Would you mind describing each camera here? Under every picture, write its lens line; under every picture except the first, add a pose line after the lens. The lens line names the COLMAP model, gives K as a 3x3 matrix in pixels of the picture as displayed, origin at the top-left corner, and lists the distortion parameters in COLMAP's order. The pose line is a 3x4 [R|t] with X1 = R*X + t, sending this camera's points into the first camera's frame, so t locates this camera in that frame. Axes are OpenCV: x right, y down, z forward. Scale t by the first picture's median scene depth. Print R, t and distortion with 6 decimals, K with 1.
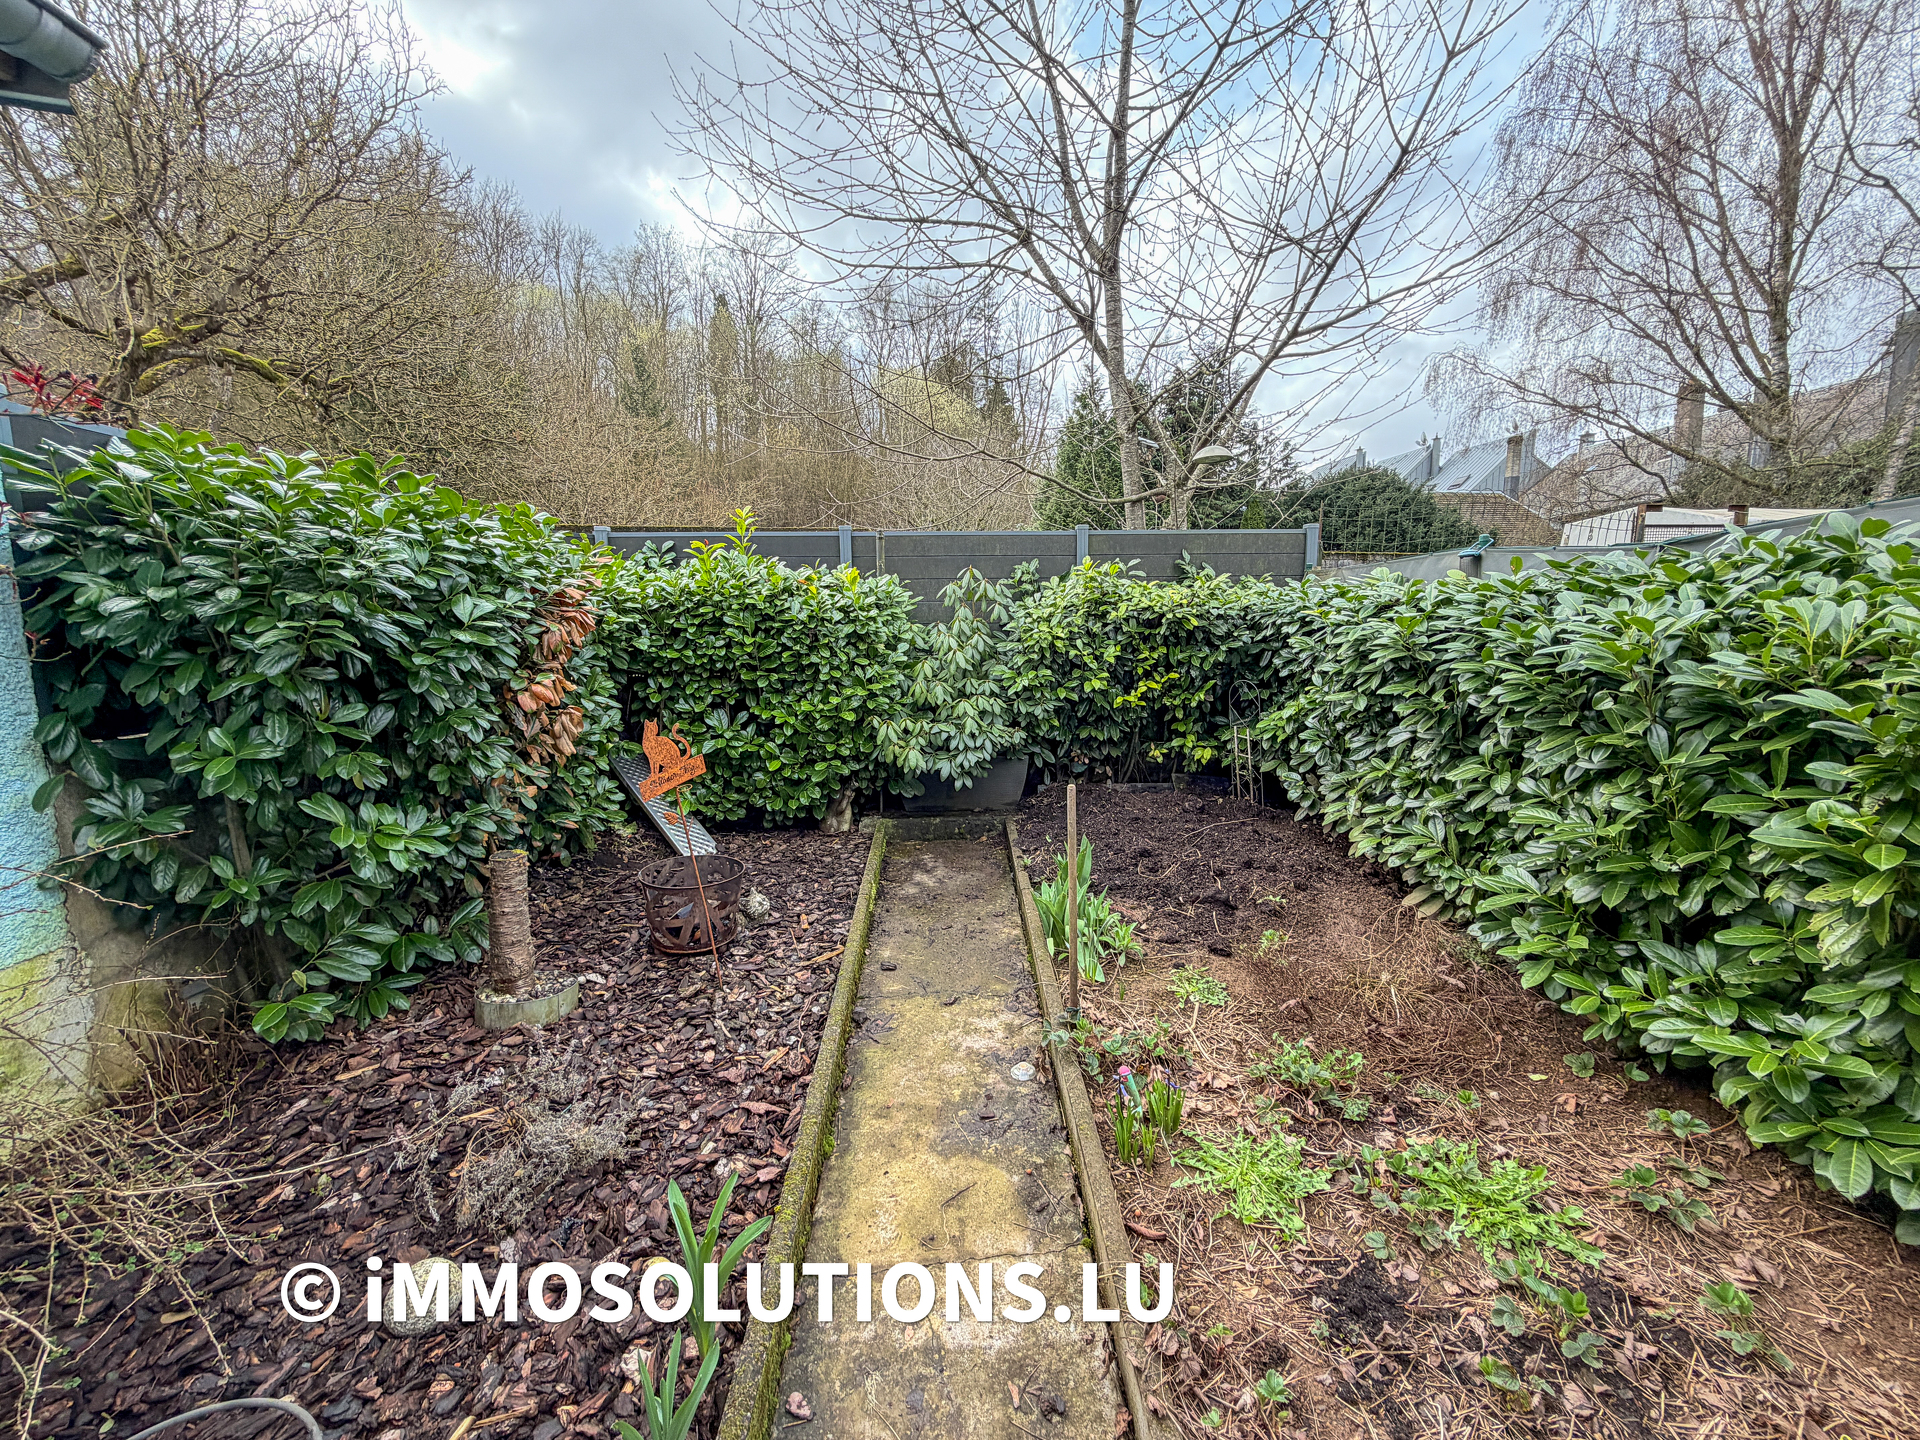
lens RADIAL K [[763.4, 0, 955.8], [0, 763.4, 726.4], [0, 0, 1]] dist [0.000414, 0.000102]
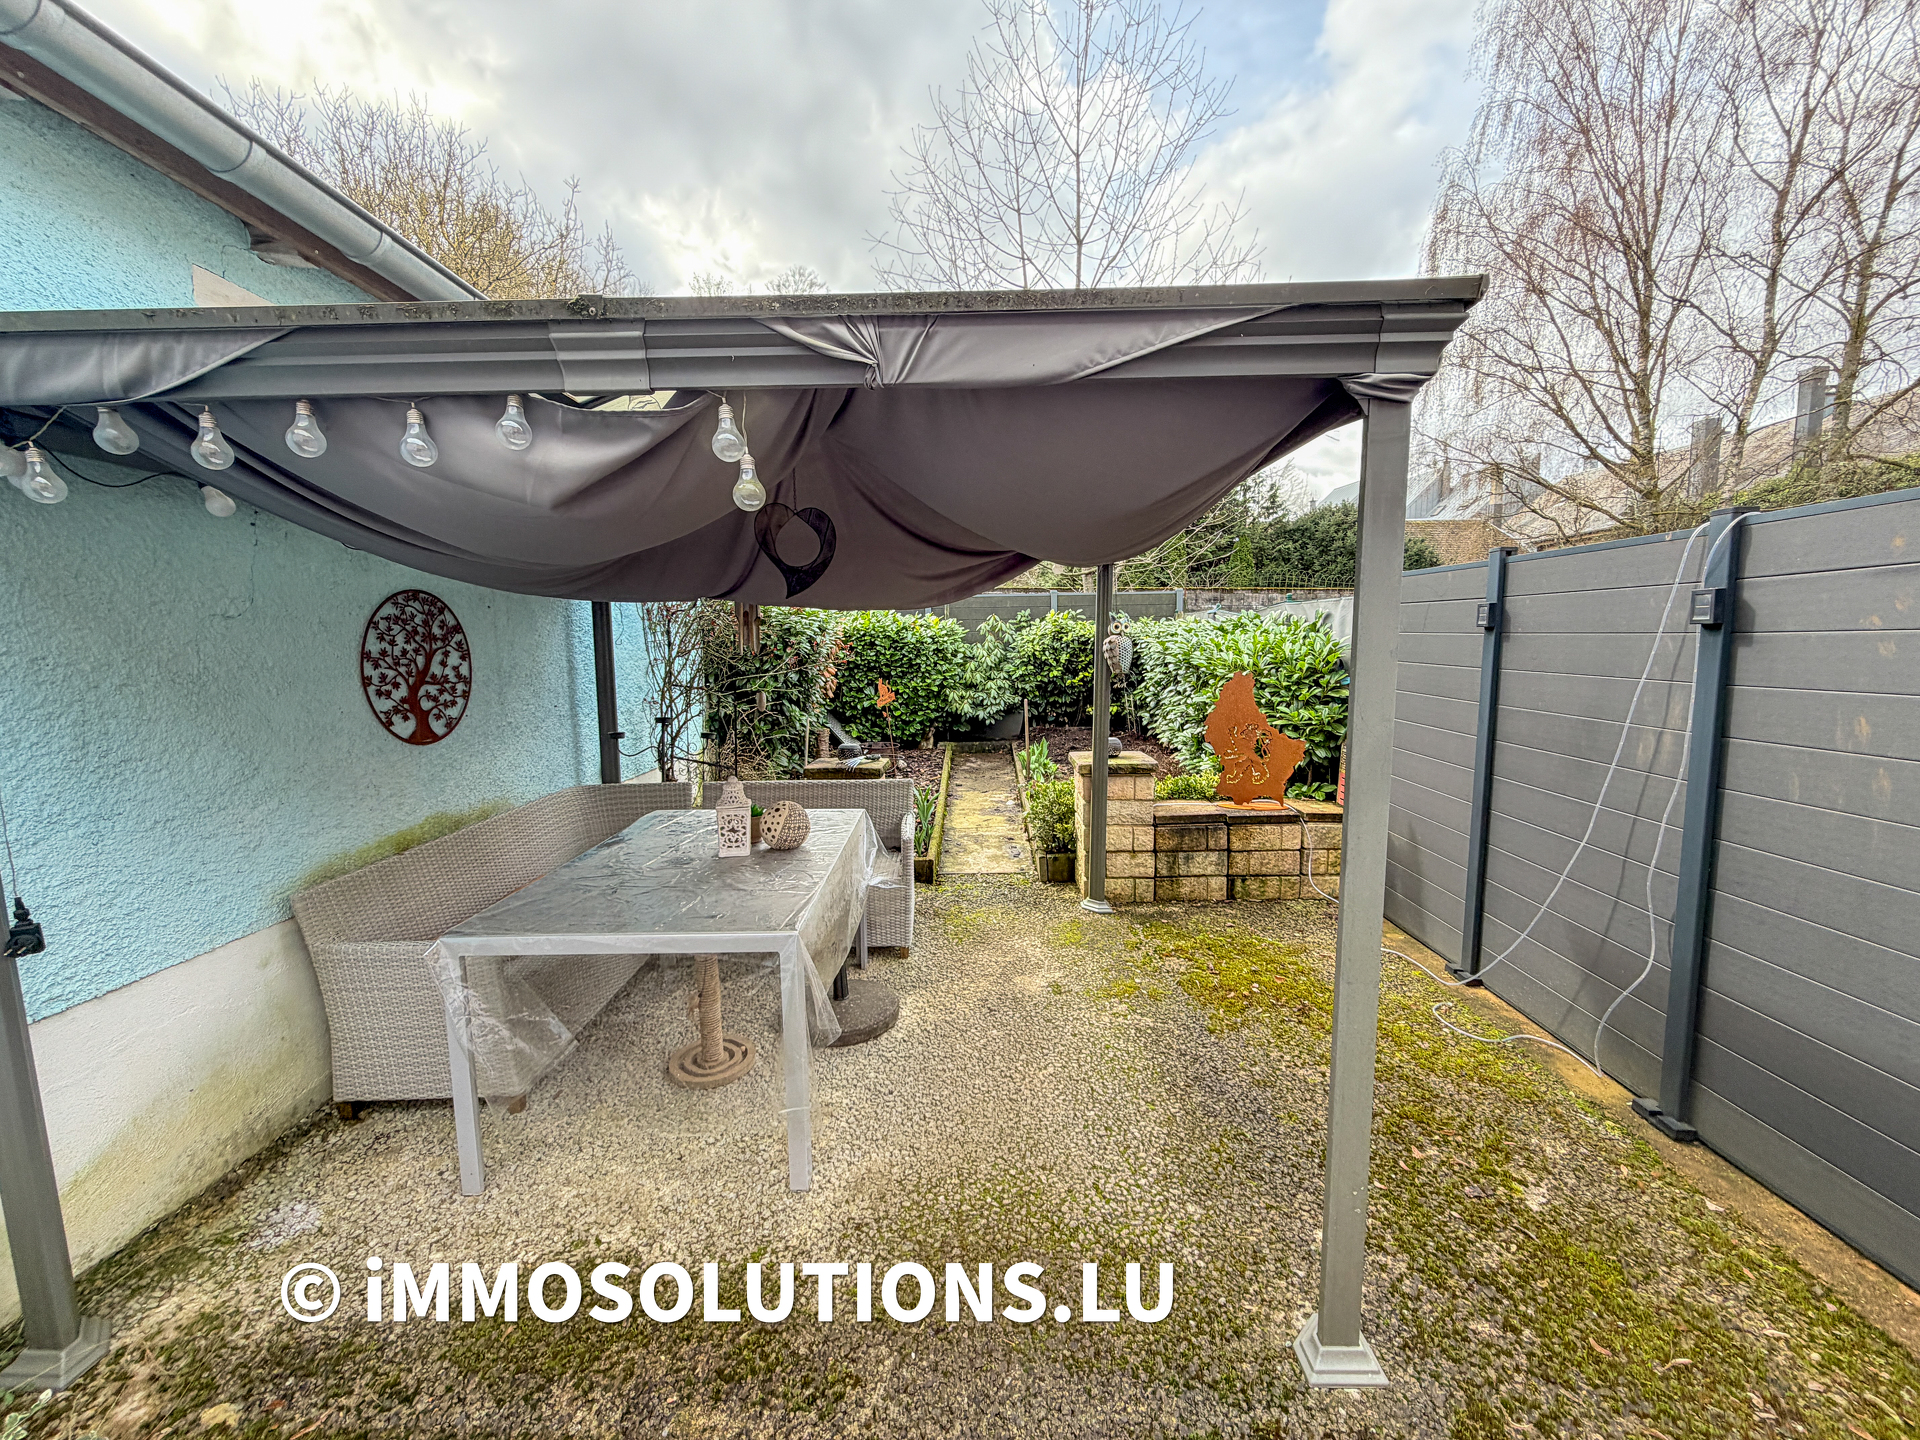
lens RADIAL K [[763.4, 0, 962.4], [0, 763.4, 720.2], [0, 0, 1]] dist [0.000414, 0.000102]
pose [[0.999513, -0.002092, -0.031136, -0.000618], [0.001176, 0.999567, -0.029411, 0.126912], [0.031184, 0.029360, 0.999082, -1.012159]]
